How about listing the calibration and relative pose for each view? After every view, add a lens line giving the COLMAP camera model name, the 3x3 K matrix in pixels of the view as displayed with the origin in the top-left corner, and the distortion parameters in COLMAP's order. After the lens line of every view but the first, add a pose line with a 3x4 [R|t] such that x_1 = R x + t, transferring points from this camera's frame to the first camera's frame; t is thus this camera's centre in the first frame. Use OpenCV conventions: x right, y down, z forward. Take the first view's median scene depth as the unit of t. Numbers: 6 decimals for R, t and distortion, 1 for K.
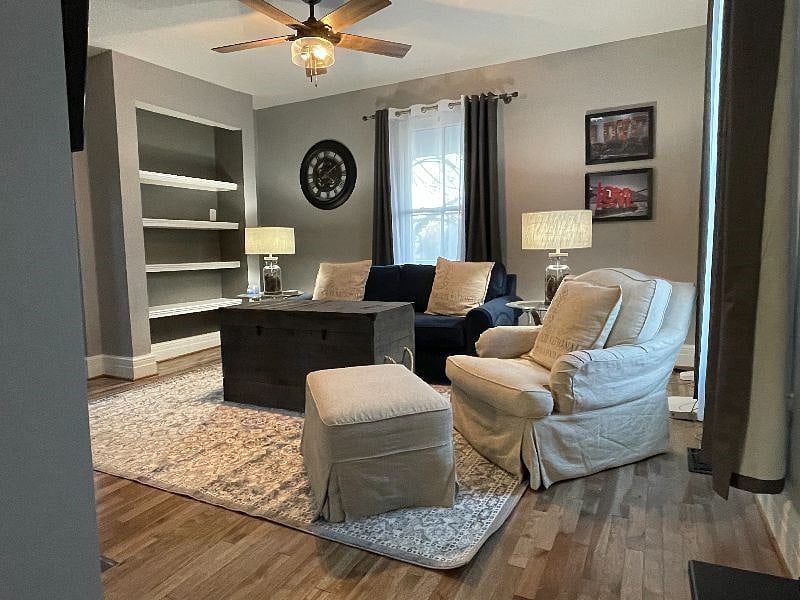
lens RADIAL K [[495.4, 0, 399.3], [0, 495.4, 299.0], [0, 0, 1]] dist [-0.005918, 0.000895]
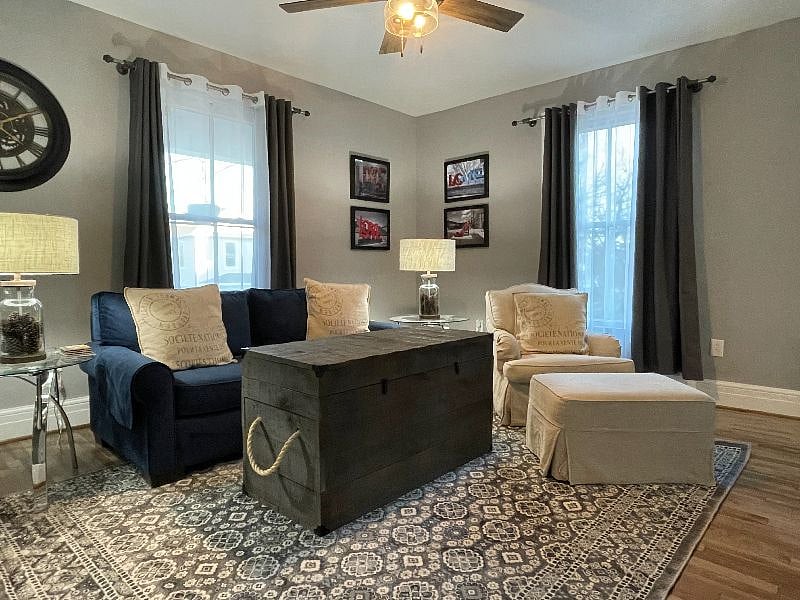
lens RADIAL K [[495.4, 0, 401.4], [0, 495.4, 298.2], [0, 0, 1]] dist [-0.005918, 0.000895]
pose [[0.275291, -0.032292, 0.960819, -0.705000], [0.097551, 0.995215, 0.005498, -0.041356], [-0.956399, 0.092215, 0.277124, 0.622518]]
